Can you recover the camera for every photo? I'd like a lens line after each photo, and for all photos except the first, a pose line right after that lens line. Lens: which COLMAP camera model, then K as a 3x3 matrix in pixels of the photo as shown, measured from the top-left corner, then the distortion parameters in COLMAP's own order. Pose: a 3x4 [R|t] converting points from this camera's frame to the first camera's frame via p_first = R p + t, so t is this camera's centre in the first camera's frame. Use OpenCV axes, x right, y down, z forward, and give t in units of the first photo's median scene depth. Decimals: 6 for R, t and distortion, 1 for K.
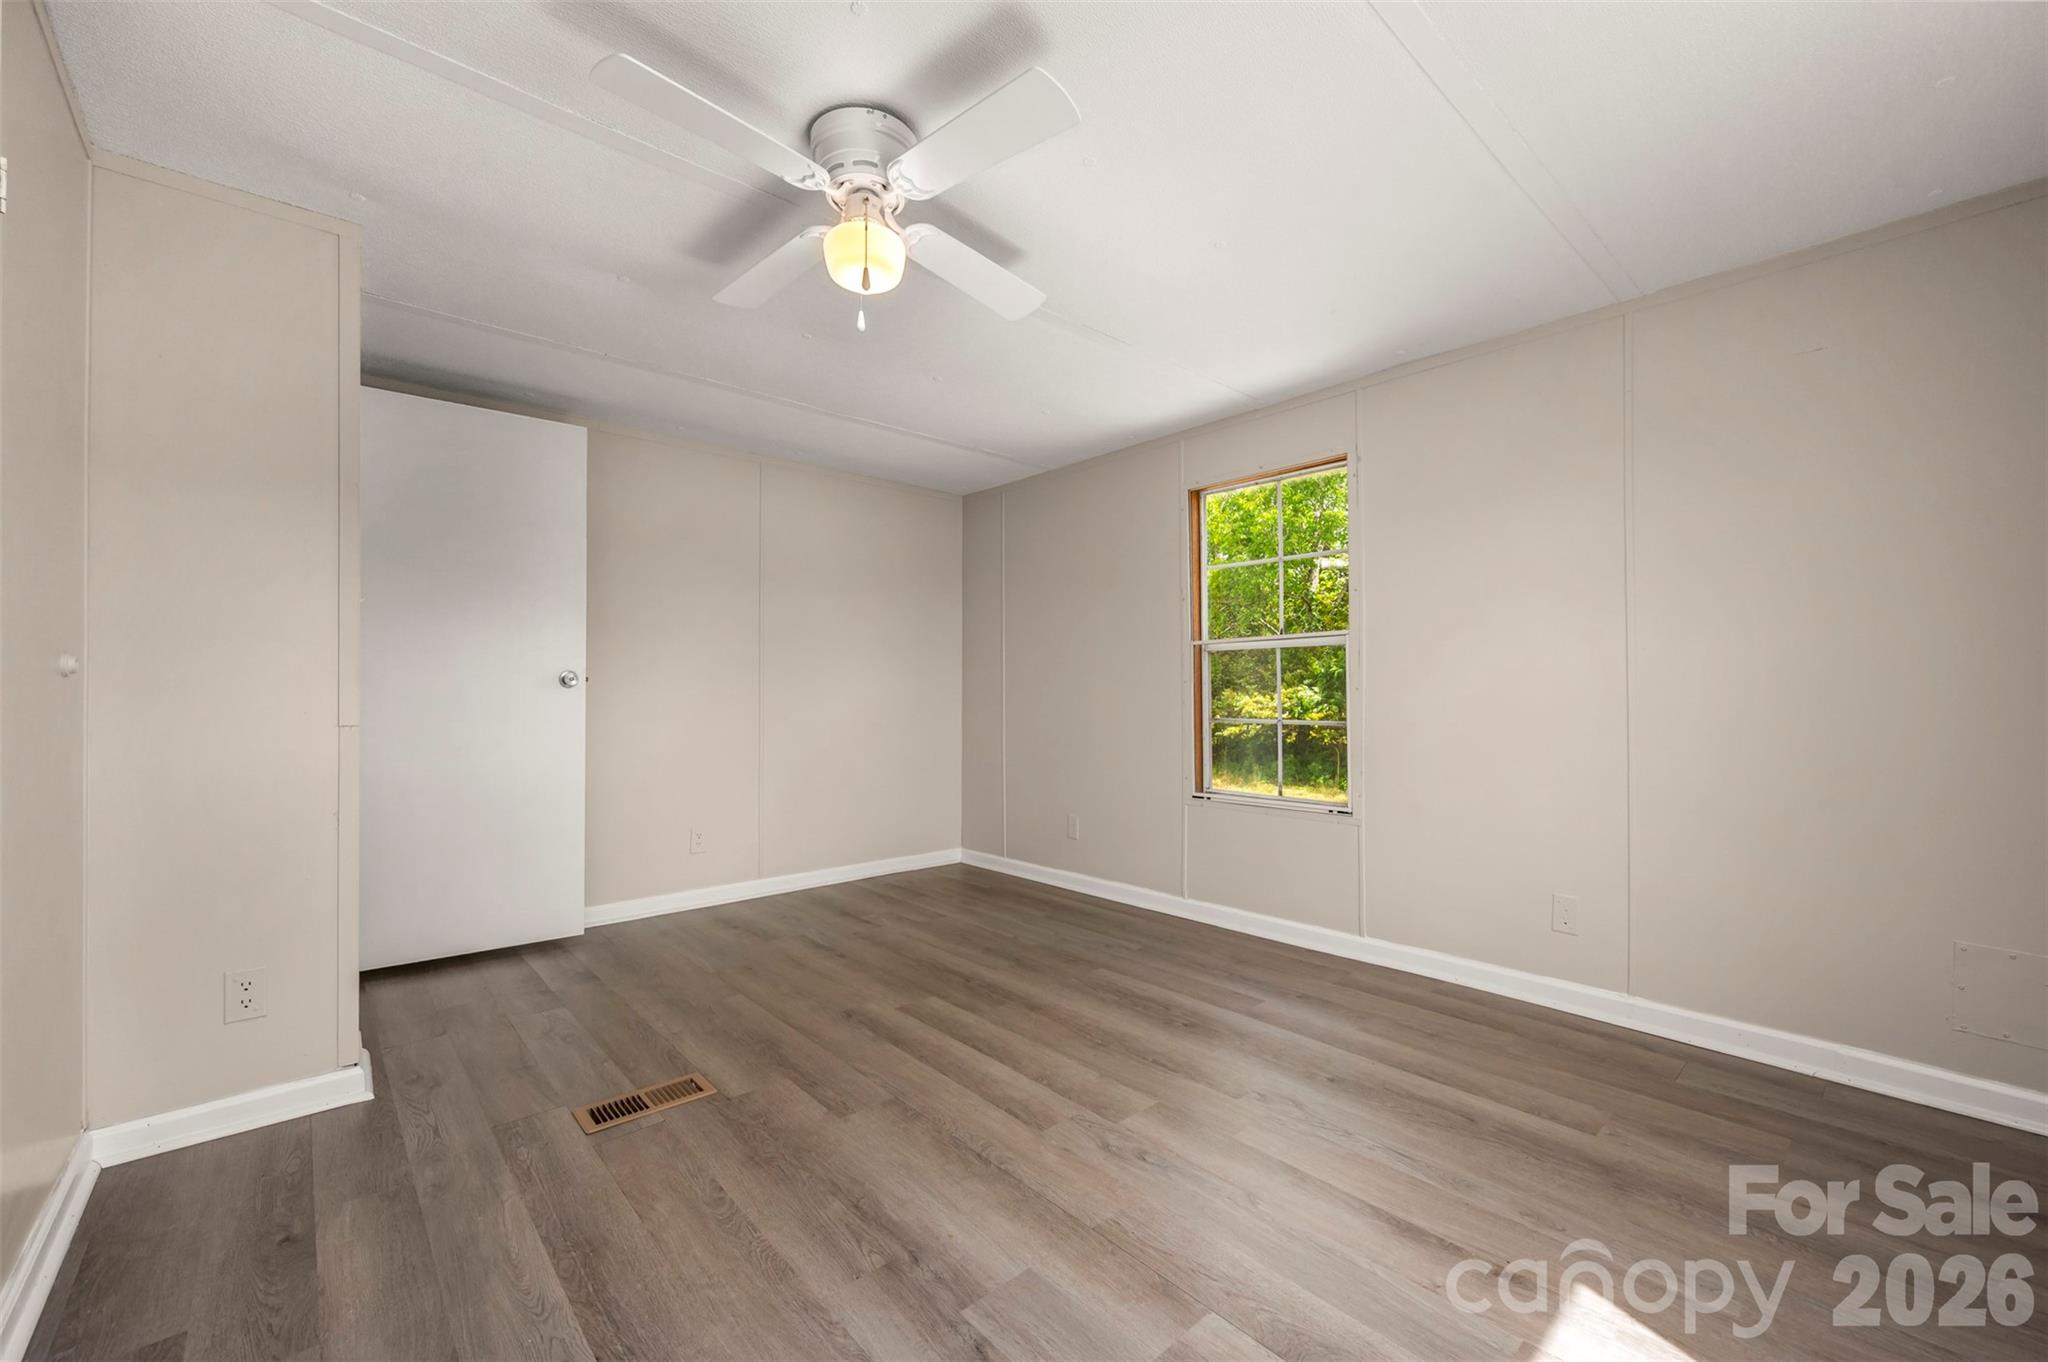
lens RADIAL K [[813.2, 0, 1036.8], [0, 813.2, 679.4], [0, 0, 1]] dist [-0.001671, -0.000140]
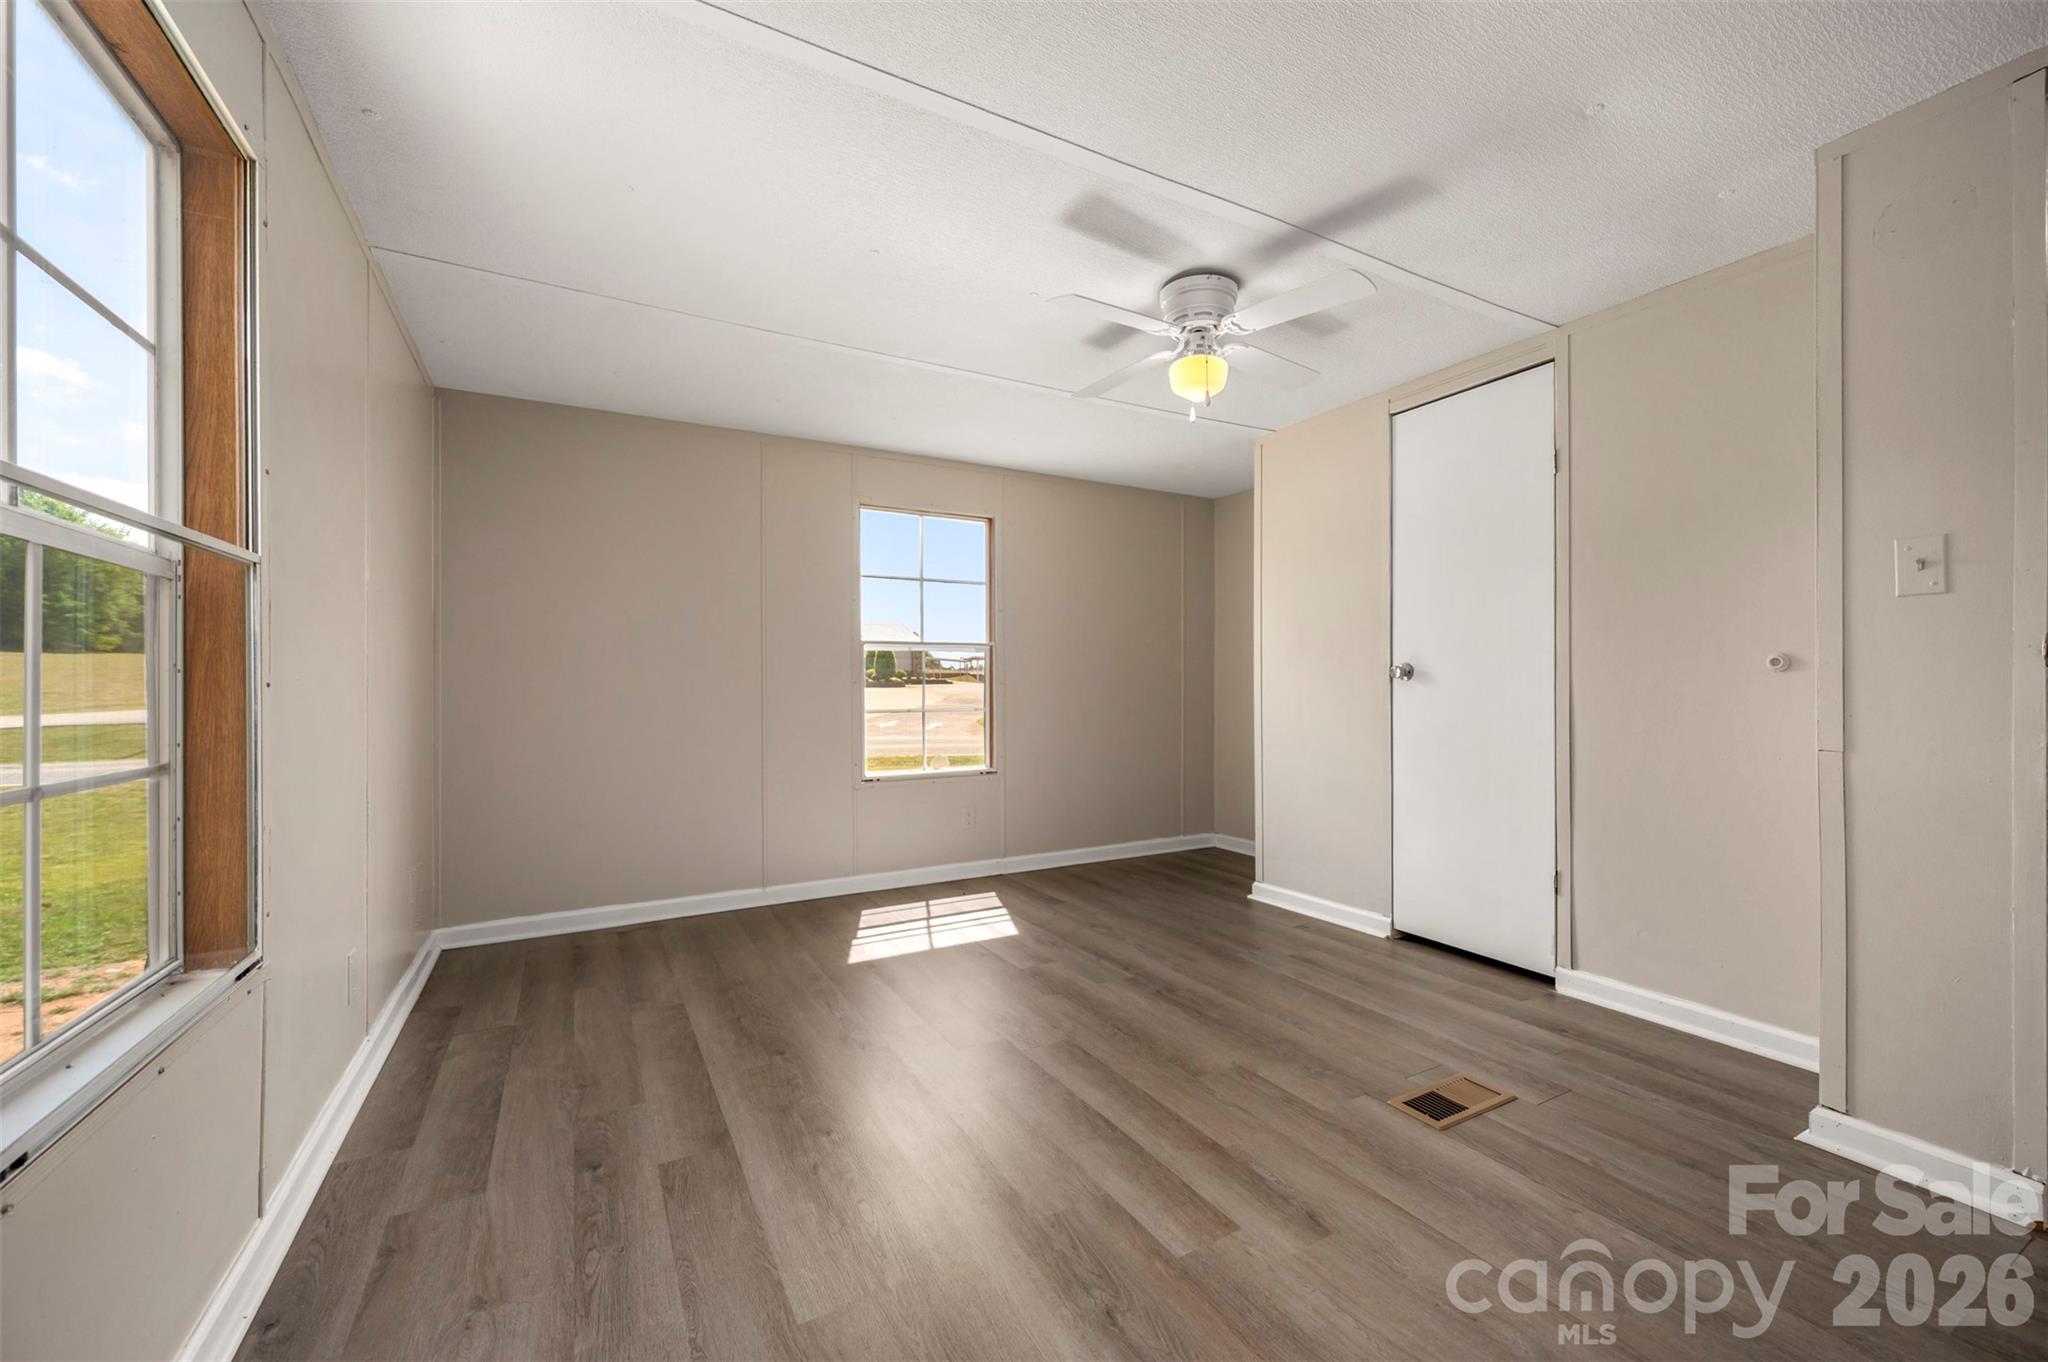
lens RADIAL K [[813.2, 0, 1036.8], [0, 813.2, 679.4], [0, 0, 1]] dist [-0.001671, -0.000140]
pose [[-0.975543, 0.008599, 0.219641, -0.184497], [0.004426, 0.999800, -0.019483, 0.025198], [-0.219765, -0.018034, -0.975386, 1.821449]]
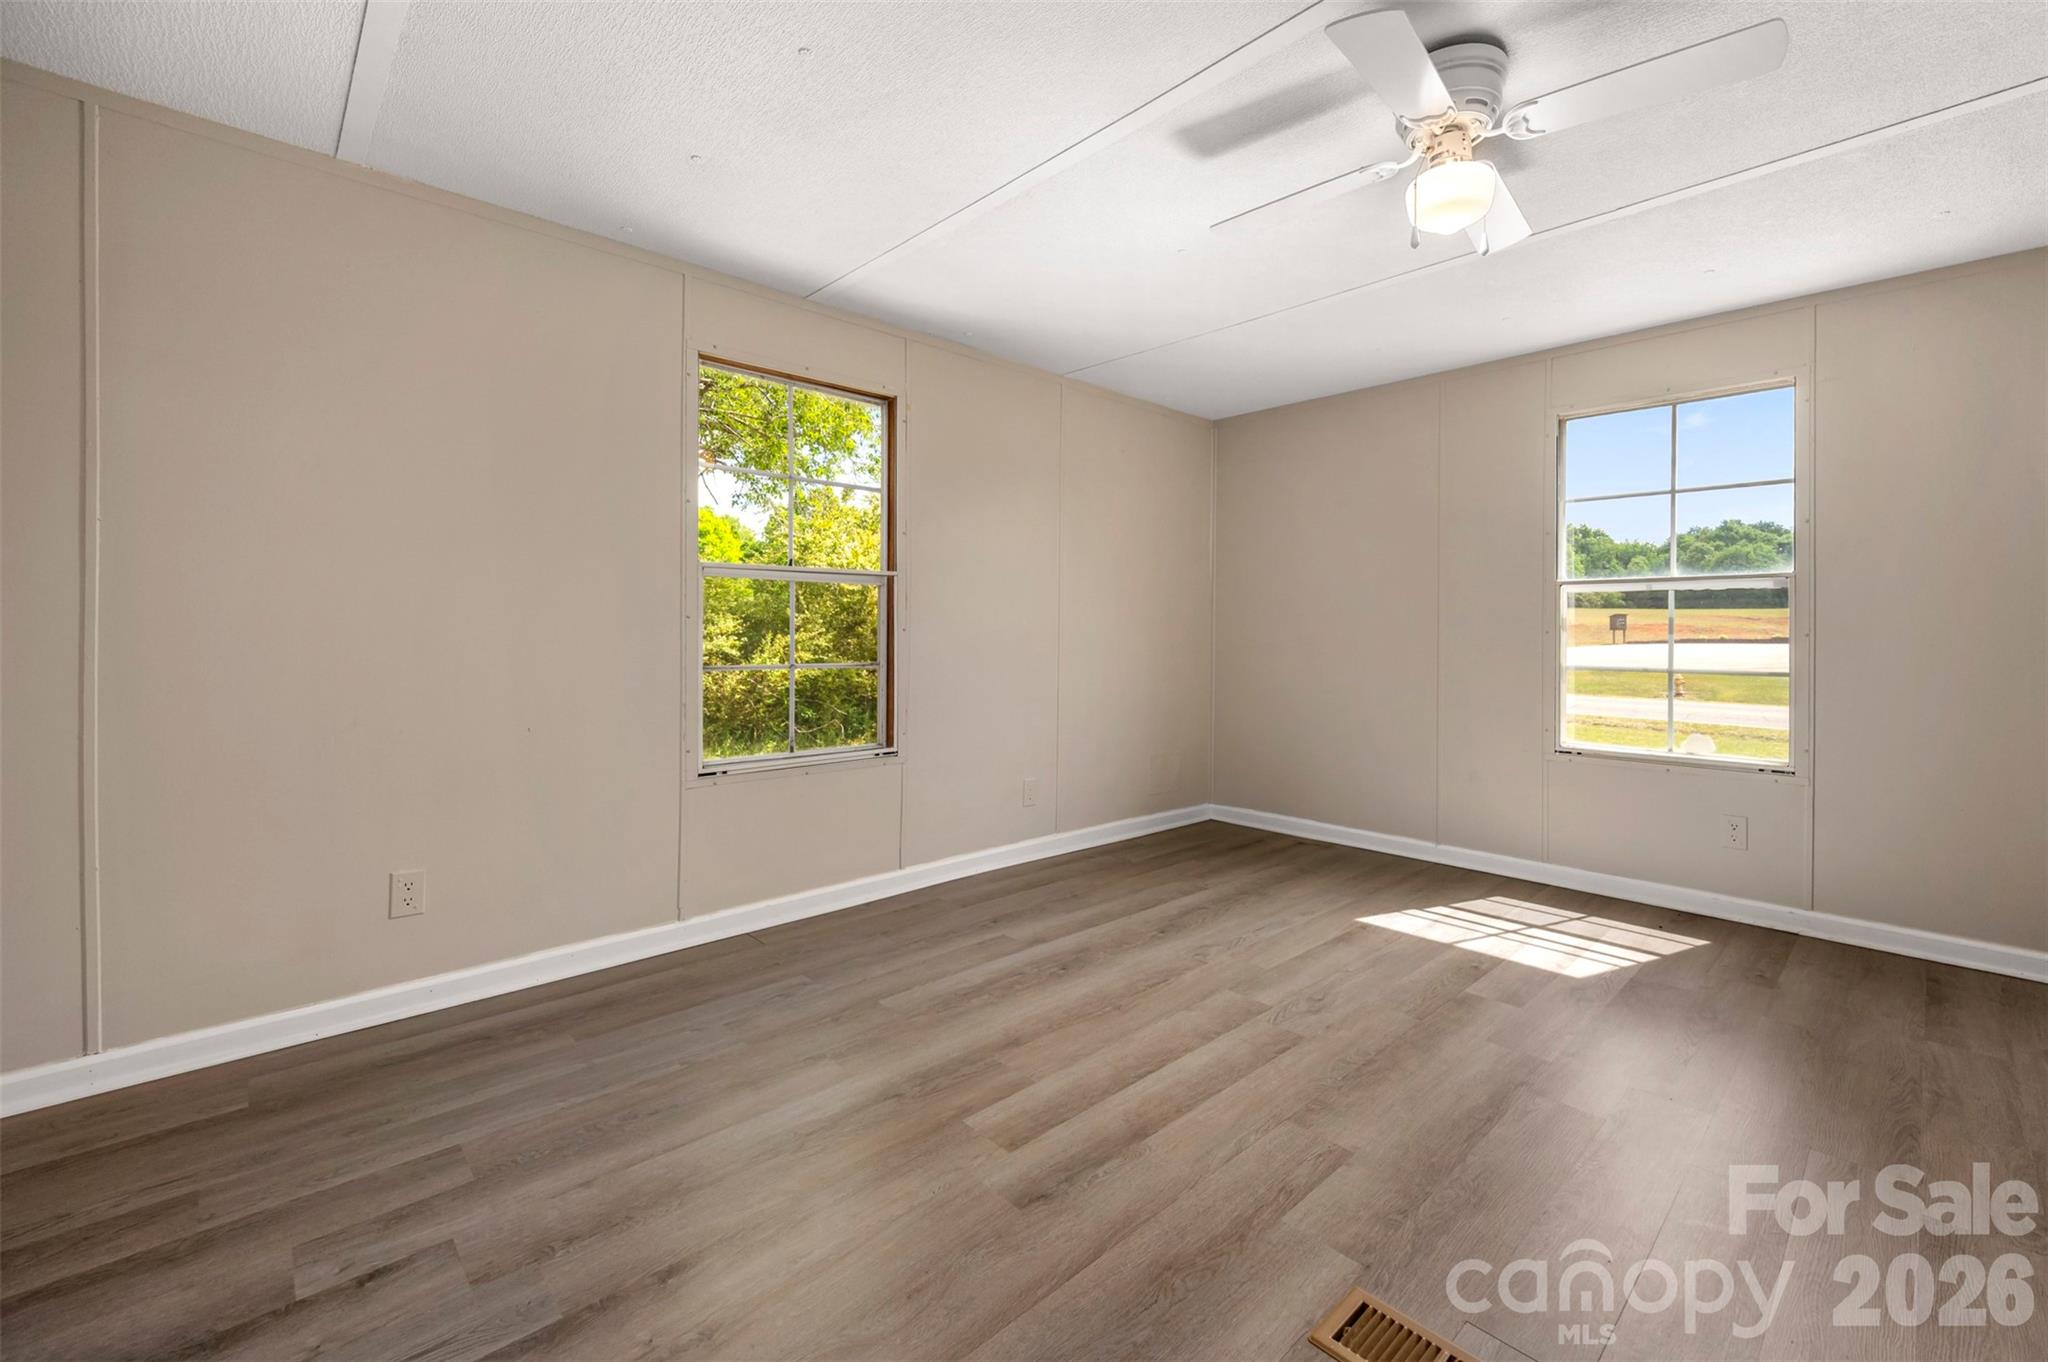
lens RADIAL K [[862.3, 0, 1062.8], [0, 862.3, 629.1], [0, 0, 1]] dist [0.000594, -0.000004]
pose [[-0.036730, 0.005398, 0.999311, -0.927088], [-0.023384, 0.999707, -0.006260, 0.021727], [-0.999052, -0.023597, -0.036593, 1.126511]]
